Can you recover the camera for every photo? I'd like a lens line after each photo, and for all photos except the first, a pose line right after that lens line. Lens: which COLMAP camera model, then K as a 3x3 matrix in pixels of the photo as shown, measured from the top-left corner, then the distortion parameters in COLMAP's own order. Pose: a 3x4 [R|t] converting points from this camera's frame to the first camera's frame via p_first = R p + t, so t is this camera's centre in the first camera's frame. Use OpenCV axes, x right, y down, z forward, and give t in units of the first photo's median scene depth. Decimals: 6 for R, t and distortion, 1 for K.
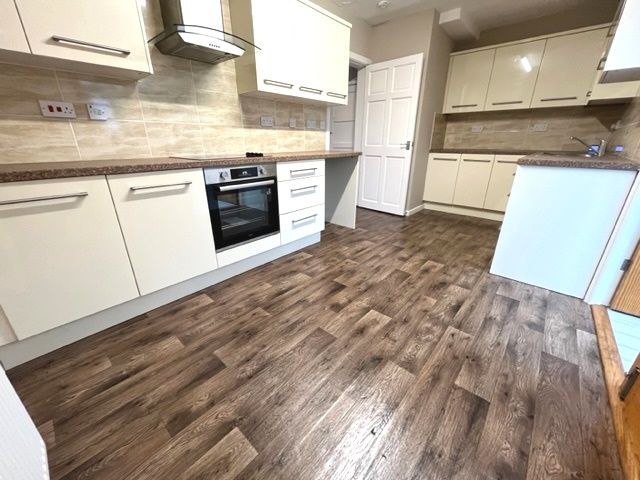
lens RADIAL K [[259.4, 0, 320.7], [0, 259.4, 240.8], [0, 0, 1]] dist [-0.002956, 0.000421]
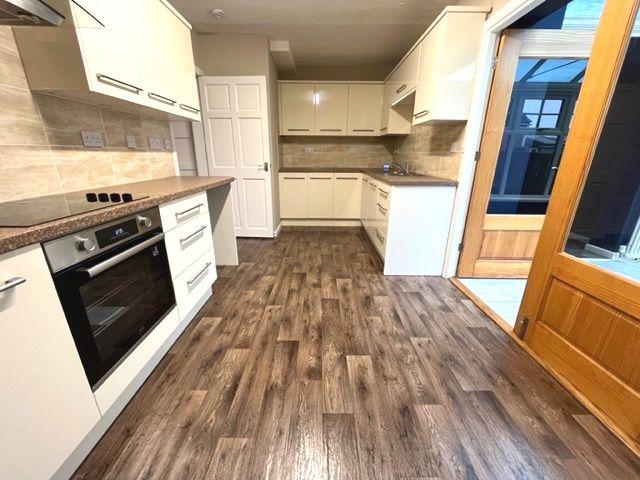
lens RADIAL K [[259.4, 0, 321.4], [0, 259.4, 240.6], [0, 0, 1]] dist [-0.002956, 0.000421]
pose [[0.751325, -0.201567, 0.628396, -0.261236], [0.231124, 0.972275, 0.035533, -0.130554], [-0.618136, 0.118541, 0.777082, 0.226663]]
